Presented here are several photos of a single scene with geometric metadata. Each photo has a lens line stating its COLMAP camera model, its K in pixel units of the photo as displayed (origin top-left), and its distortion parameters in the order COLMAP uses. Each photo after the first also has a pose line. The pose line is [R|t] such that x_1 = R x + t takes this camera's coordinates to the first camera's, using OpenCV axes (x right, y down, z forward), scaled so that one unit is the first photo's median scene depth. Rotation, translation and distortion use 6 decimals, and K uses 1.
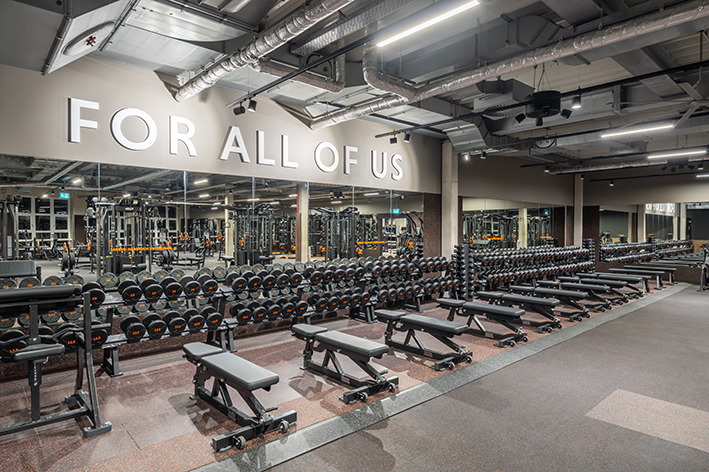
lens RADIAL K [[425.2, 0, 353.7], [0, 425.2, 231.3], [0, 0, 1]] dist [0.004981, 0.001444]
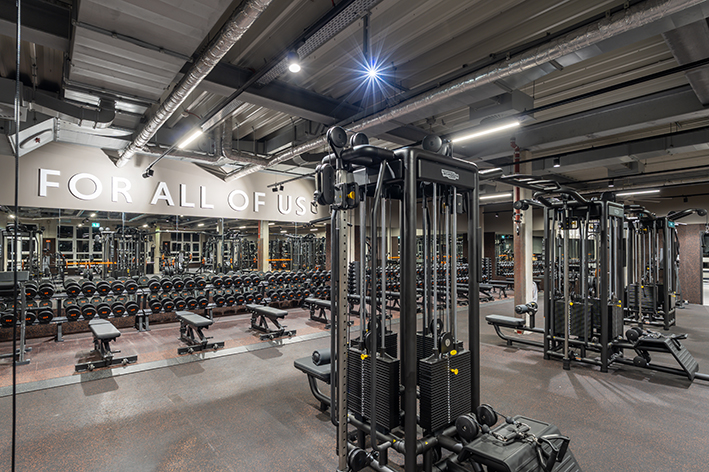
lens RADIAL K [[363.7, 0, 355.9], [0, 363.7, 243.1], [0, 0, 1]] dist [0.001625, -0.000507]
pose [[0.999627, -0.002810, -0.027164, 0.391643], [0.002096, 0.999653, -0.026270, 0.003647], [0.027228, 0.026203, 0.999286, -0.229901]]
